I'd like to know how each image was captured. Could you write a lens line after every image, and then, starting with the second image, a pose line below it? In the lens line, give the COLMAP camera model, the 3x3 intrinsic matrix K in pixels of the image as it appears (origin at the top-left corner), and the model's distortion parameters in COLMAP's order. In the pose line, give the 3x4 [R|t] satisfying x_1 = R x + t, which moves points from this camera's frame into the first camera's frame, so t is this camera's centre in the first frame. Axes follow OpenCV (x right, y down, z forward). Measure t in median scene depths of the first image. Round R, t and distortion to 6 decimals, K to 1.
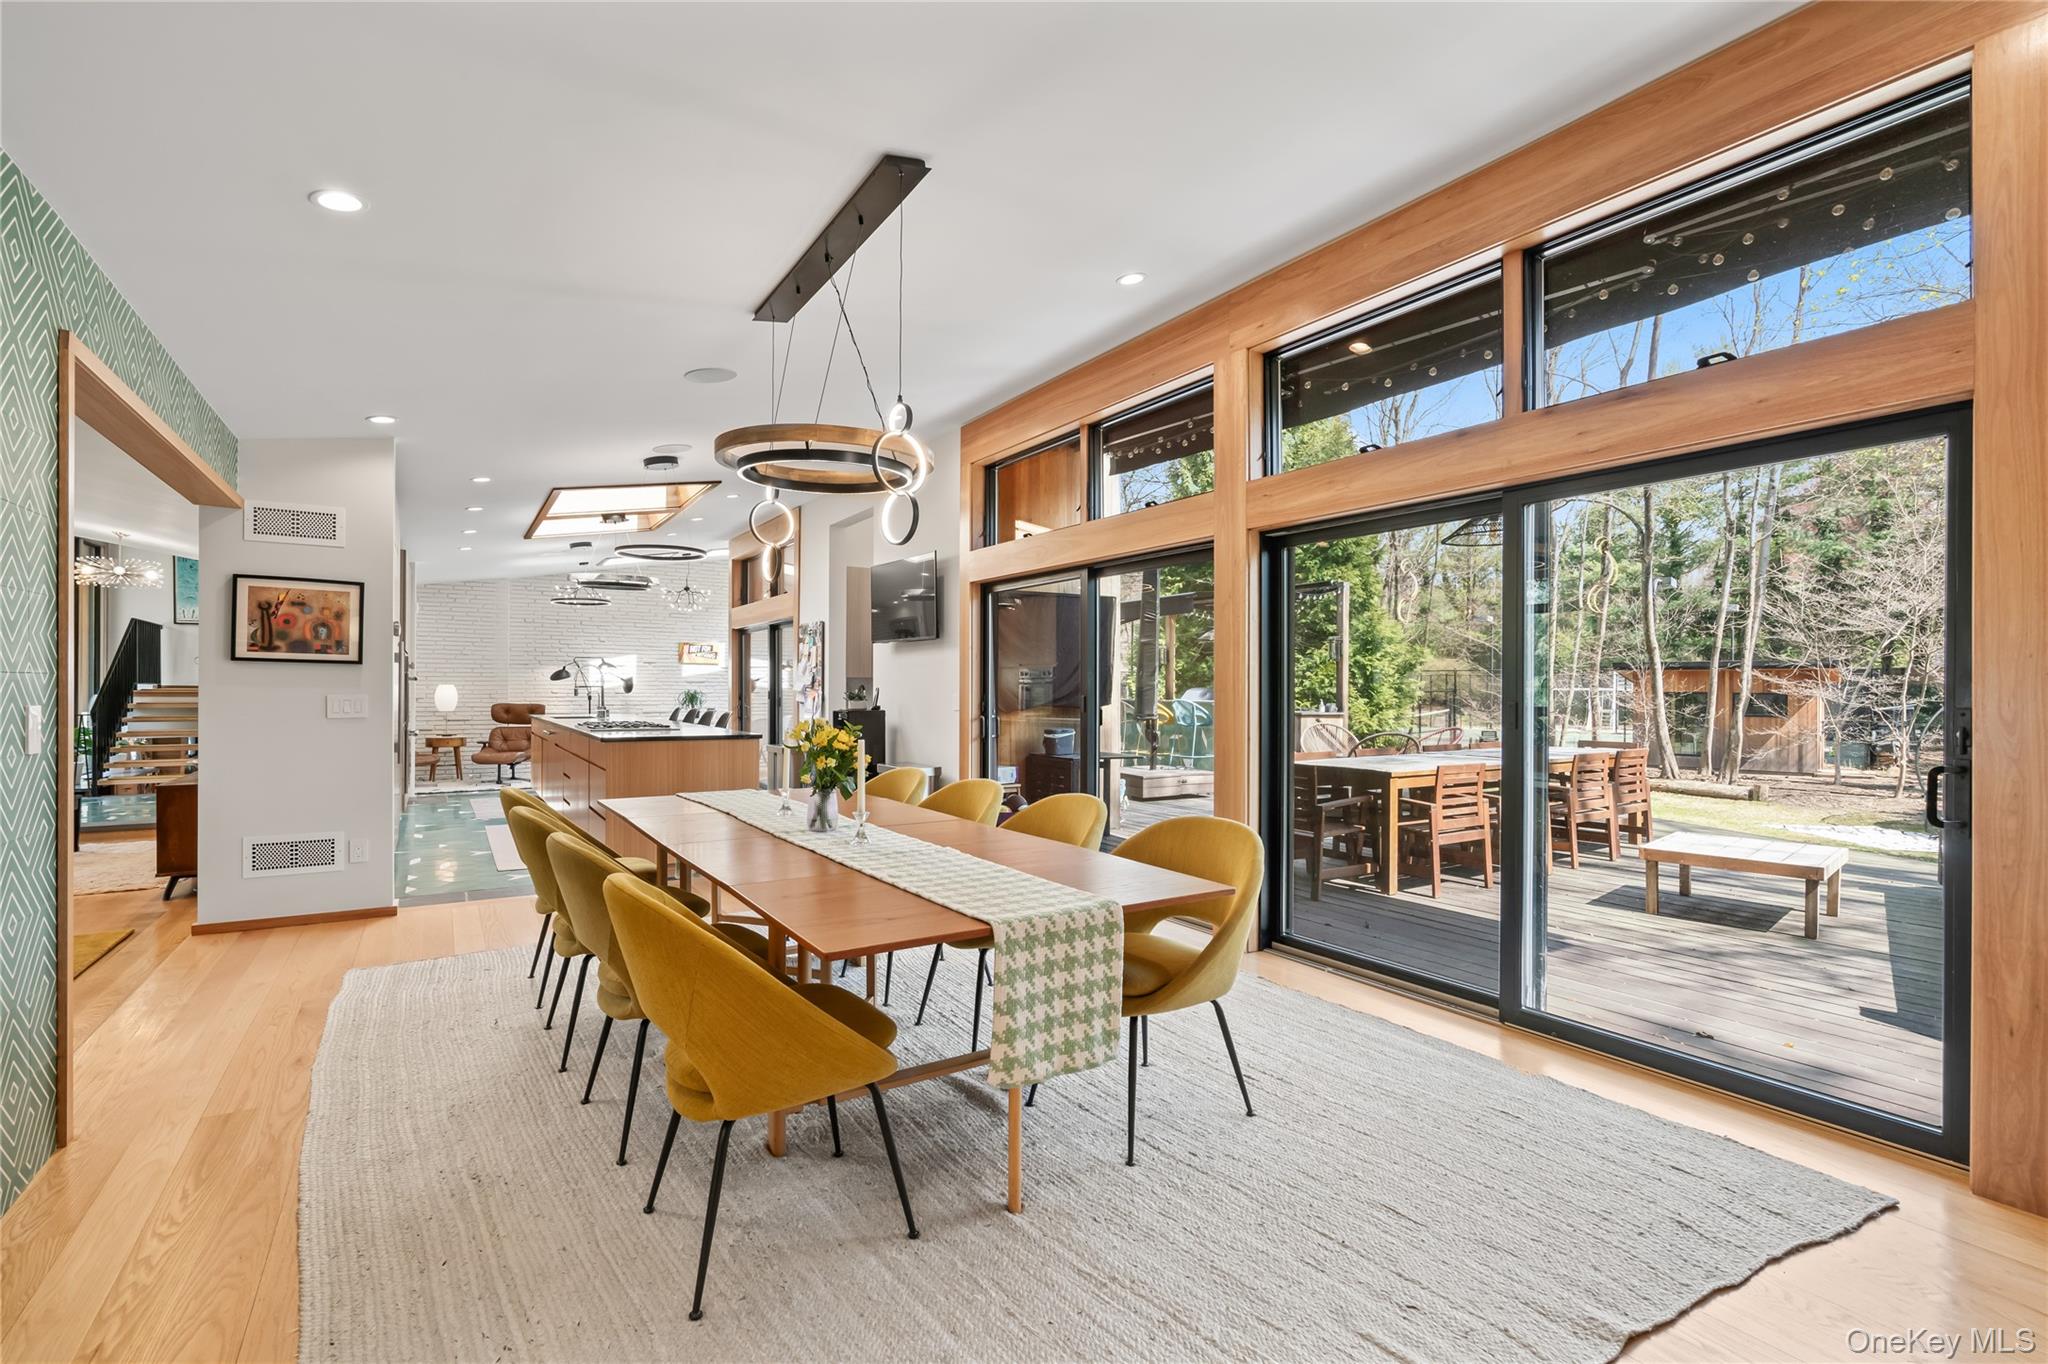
lens RADIAL K [[929.2, 0, 1015.7], [0, 929.2, 692.0], [0, 0, 1]] dist [-0.007071, 0.002704]
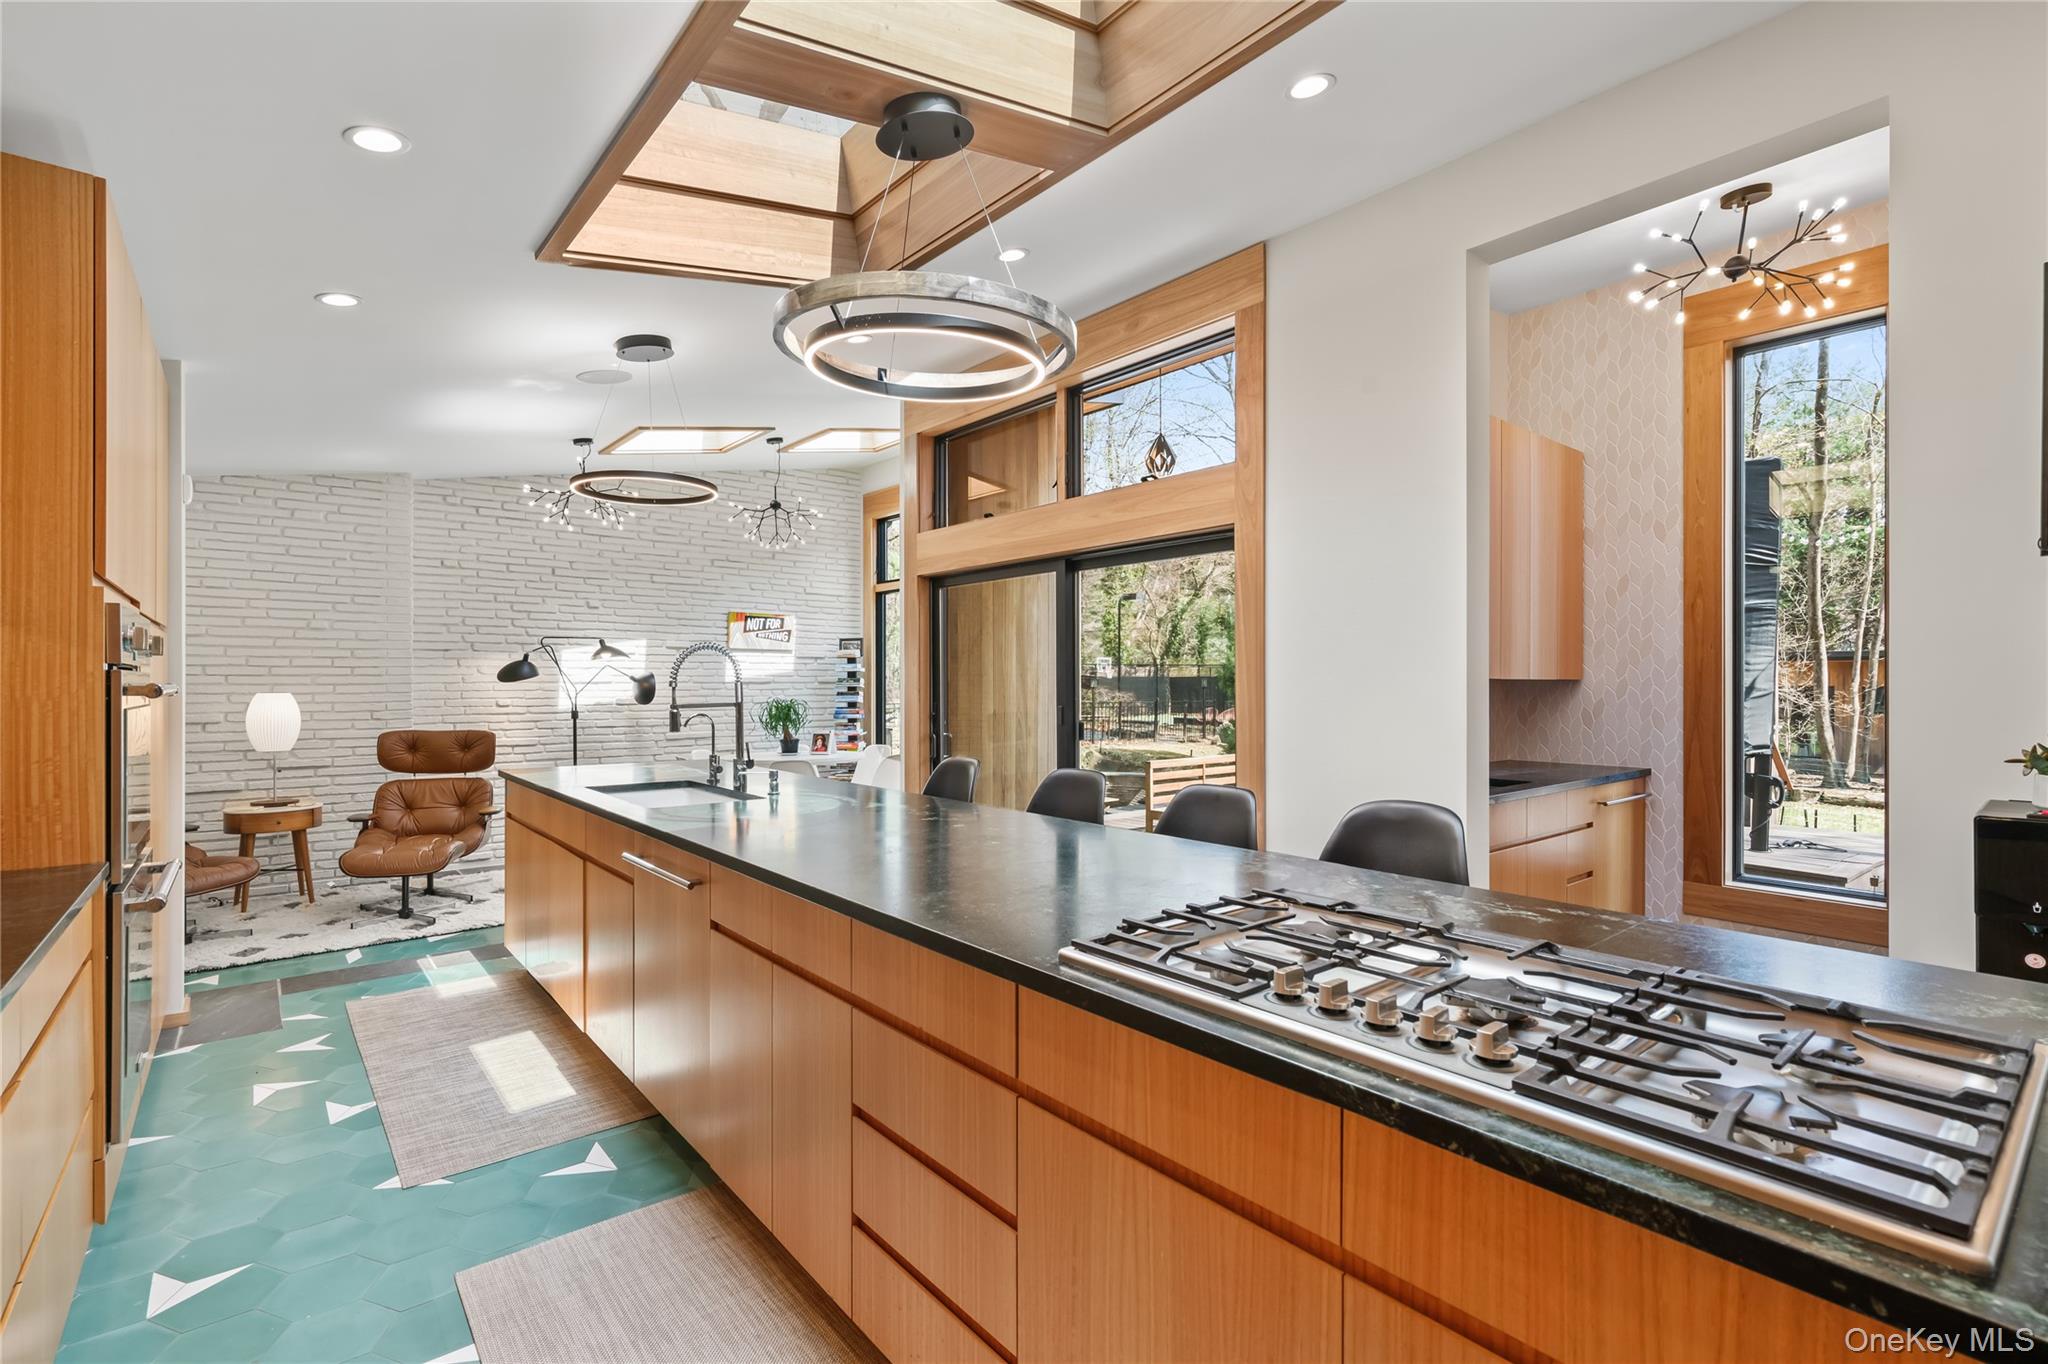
lens RADIAL K [[929.2, 0, 1027.9], [0, 929.2, 683.9], [0, 0, 1]] dist [-0.007071, 0.002704]
pose [[0.990246, -0.006053, 0.139196, -0.284032], [0.007031, 0.999954, -0.006531, -0.006208], [-0.139150, 0.007446, 0.990243, 0.455775]]
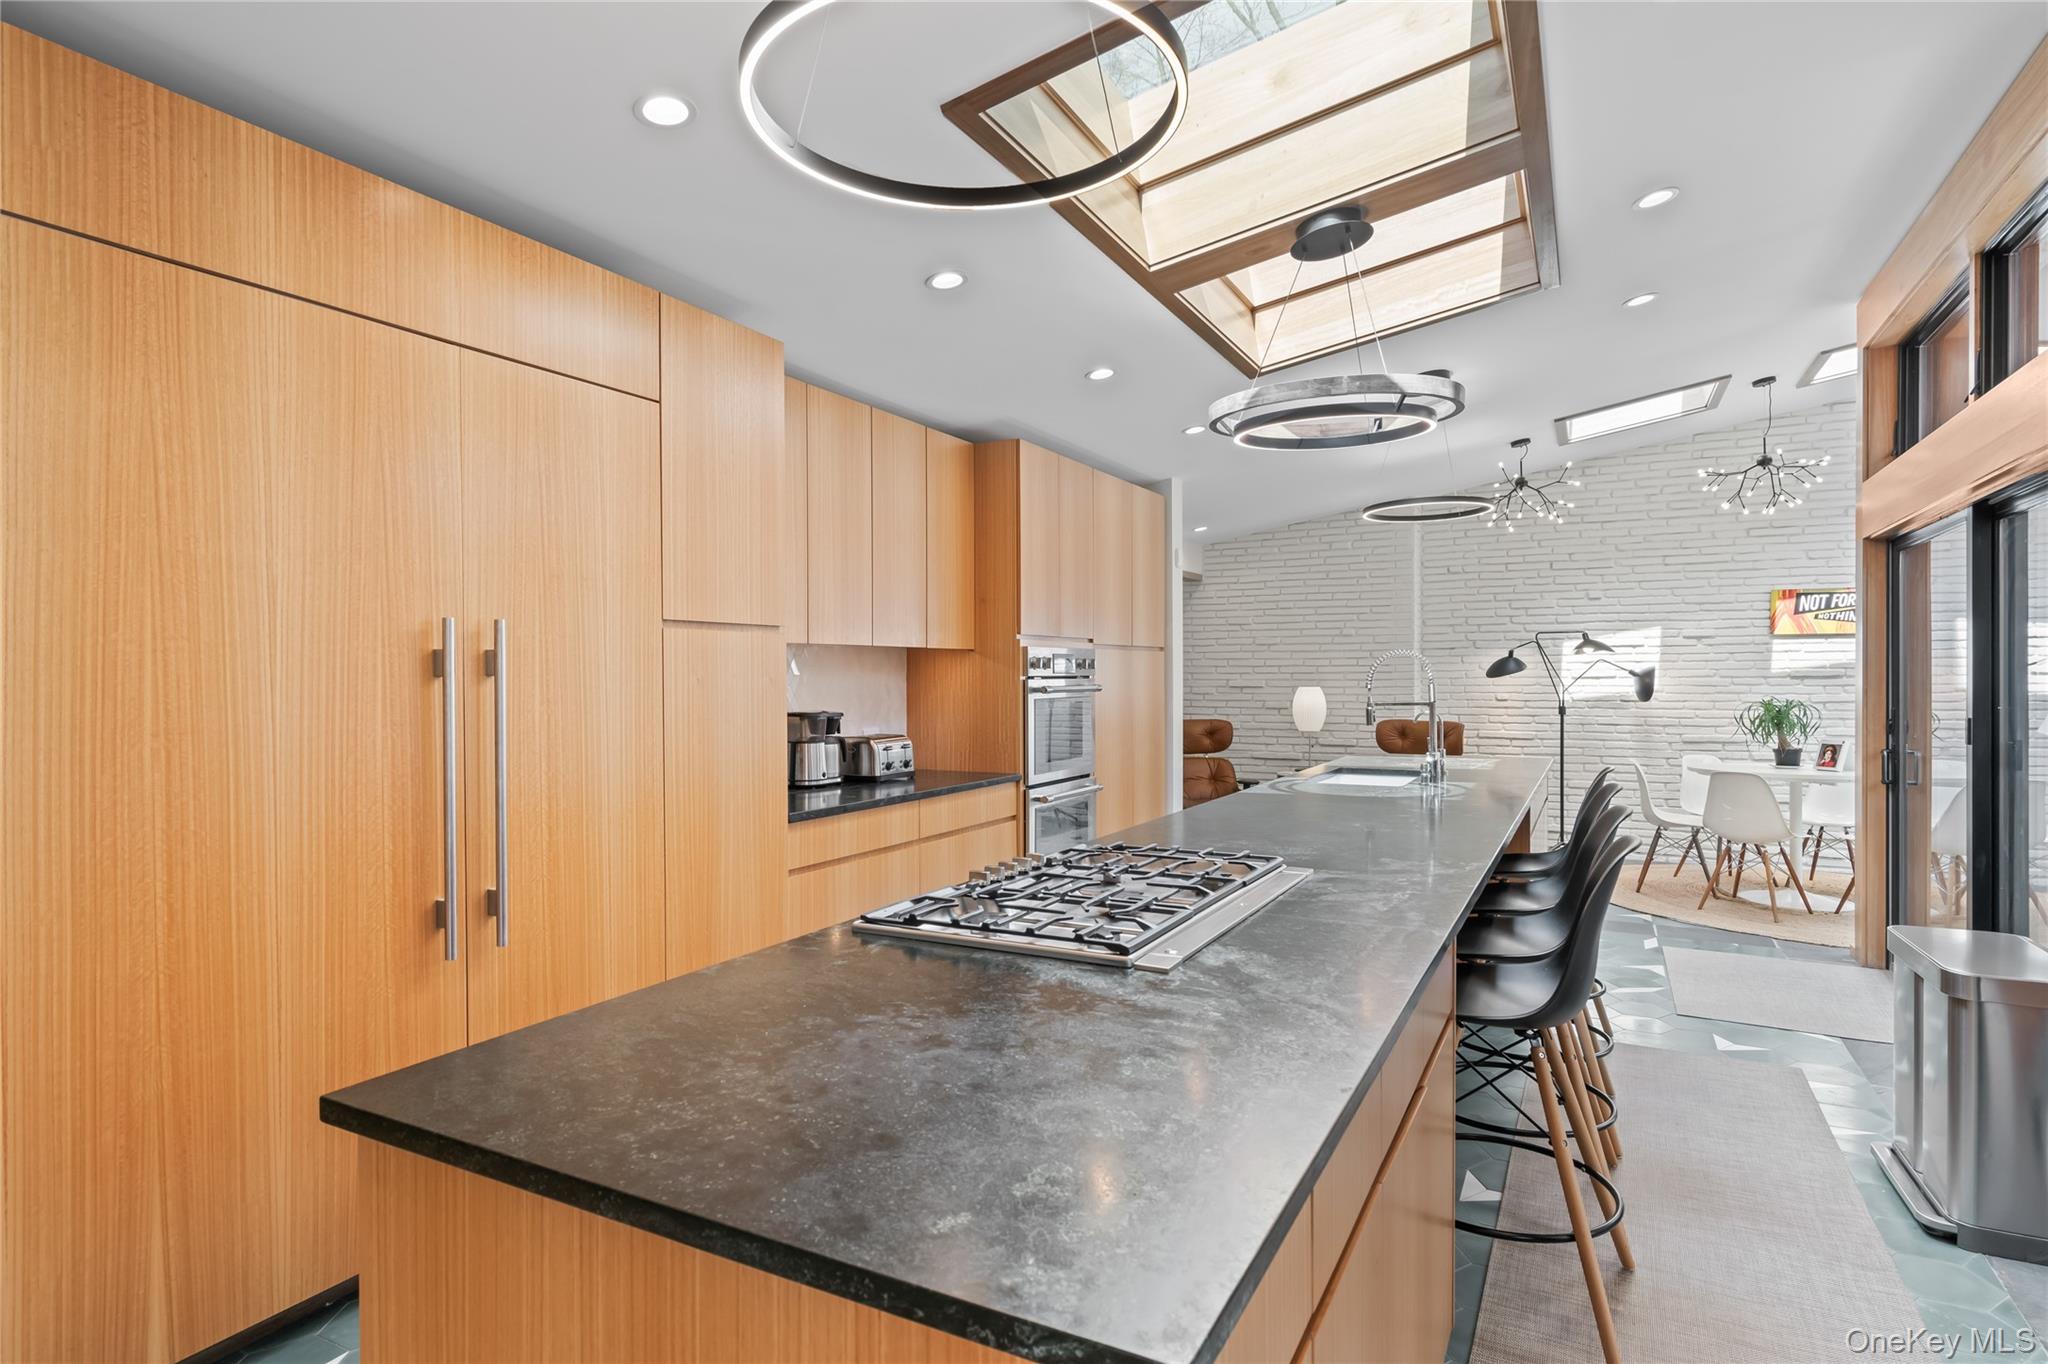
lens RADIAL K [[1106.0, 0, 1023.2], [0, 1106.0, 684.8], [0, 0, 1]] dist [0.017688, 0.000639]
pose [[0.505002, 0.001148, -0.863118, -0.081450], [0.001096, 0.999997, 0.001971, -0.009795], [0.863118, -0.001941, 0.504999, 0.439620]]
